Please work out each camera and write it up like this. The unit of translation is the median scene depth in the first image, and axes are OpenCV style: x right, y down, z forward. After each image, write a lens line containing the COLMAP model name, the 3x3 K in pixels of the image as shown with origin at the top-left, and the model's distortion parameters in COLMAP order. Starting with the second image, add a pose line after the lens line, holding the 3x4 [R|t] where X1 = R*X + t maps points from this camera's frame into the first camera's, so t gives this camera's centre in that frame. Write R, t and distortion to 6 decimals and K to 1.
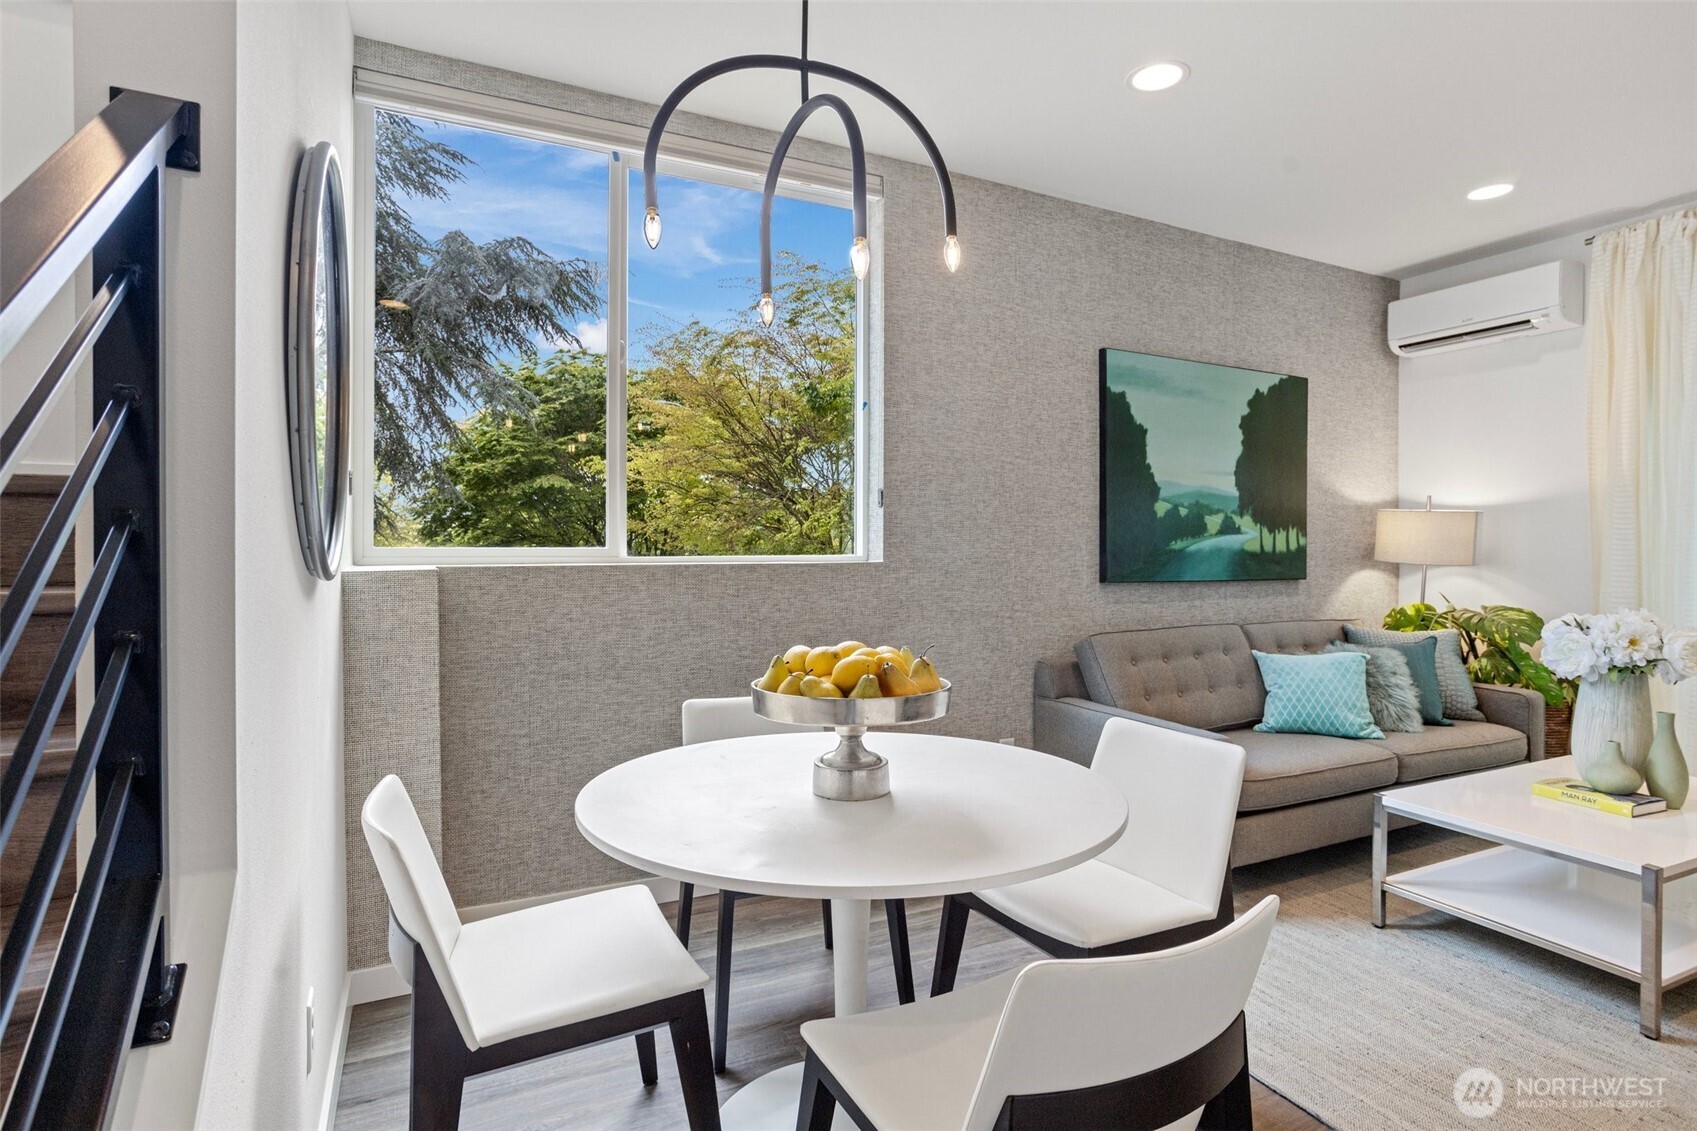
lens RADIAL K [[851.5, 0, 827.6], [0, 851.5, 562.8], [0, 0, 1]] dist [-0.057159, 0.029015]
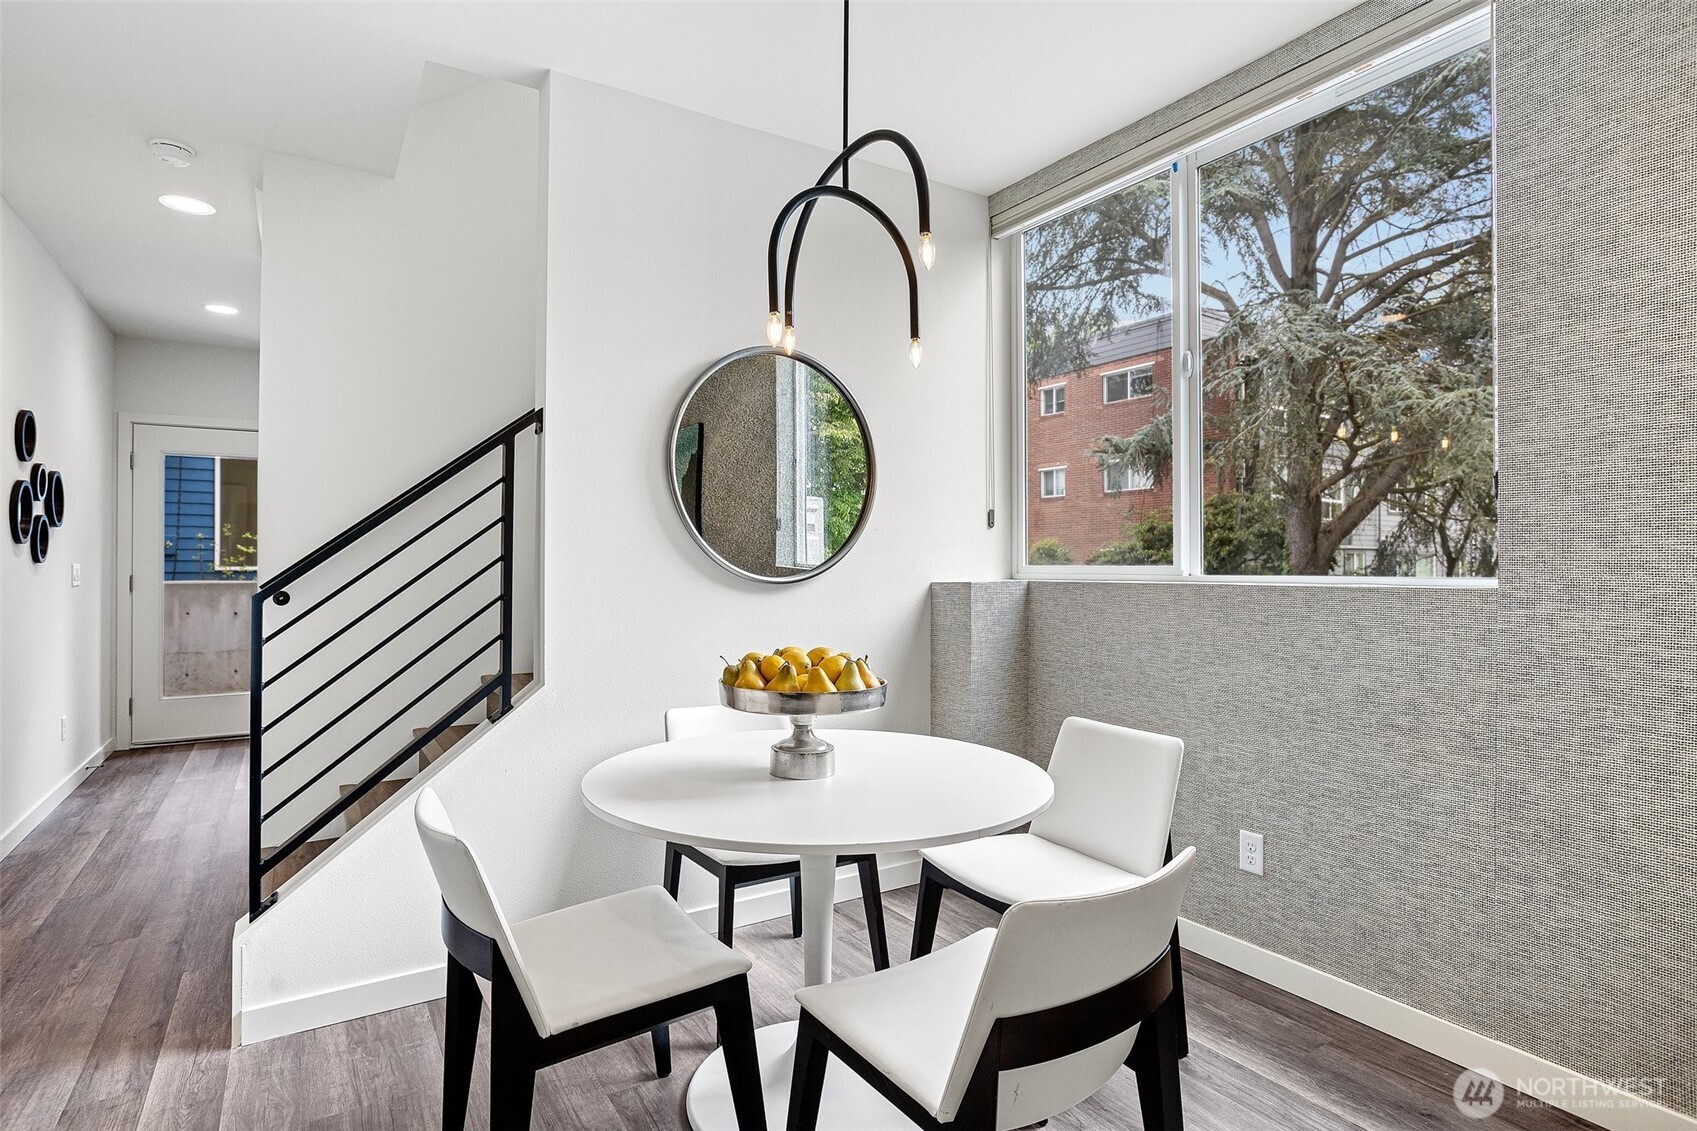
lens RADIAL K [[873.0, 0, 841.4], [0, 873.0, 553.9], [0, 0, 1]] dist [-0.012505, -0.000091]
pose [[0.126402, -0.013451, -0.991888, 0.558533], [-0.017308, 0.999726, -0.015763, -0.006985], [0.991828, 0.019160, 0.126134, 0.397201]]
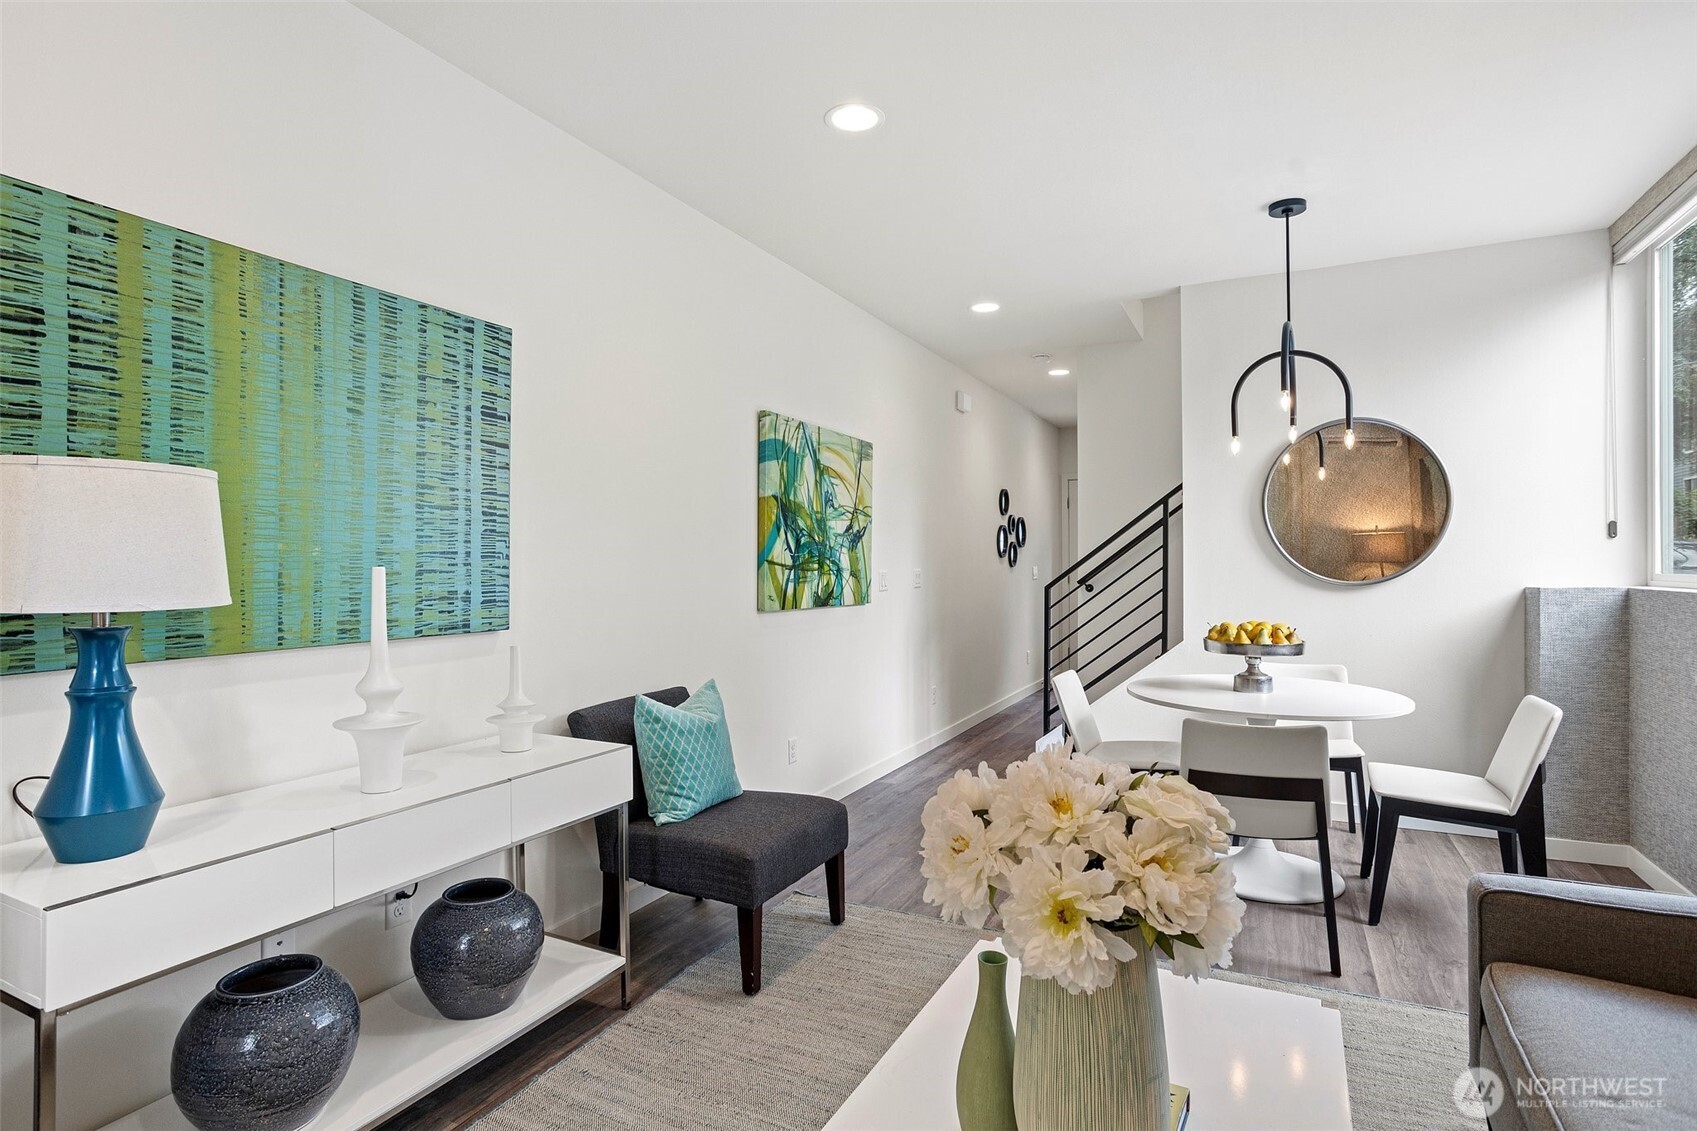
lens RADIAL K [[873.0, 0, 841.4], [0, 873.0, 553.9], [0, 0, 1]] dist [-0.012505, -0.000091]
pose [[-0.782148, -0.003955, -0.623081, 0.974154], [-0.007517, 0.999967, 0.003088, -0.030978], [0.623048, 0.007099, -0.782151, 0.911092]]
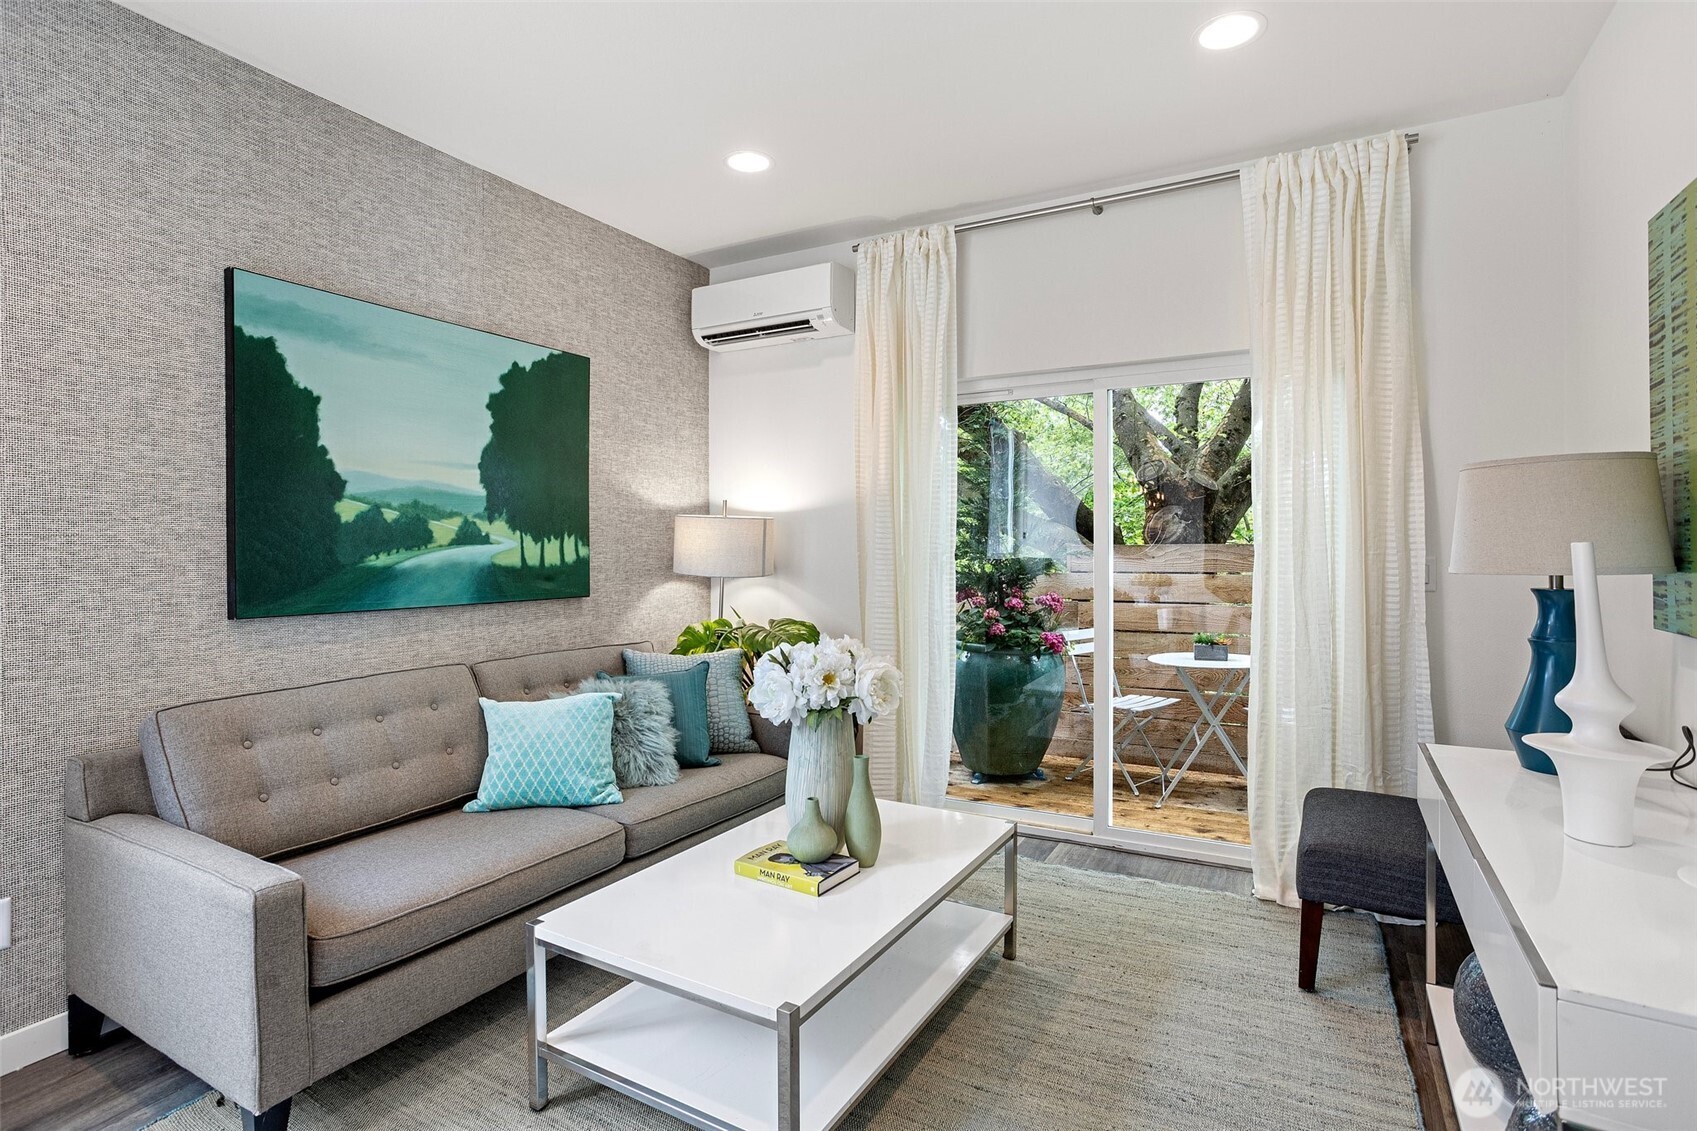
lens RADIAL K [[808.1, 0, 813.4], [0, 808.1, 555.0], [0, 0, 1]] dist [-0.047982, 0.033999]
pose [[0.846564, -0.009550, 0.532201, 0.383360], [0.012059, 0.999927, -0.001239, -0.021404], [-0.532150, 0.007467, 0.846617, 0.227470]]
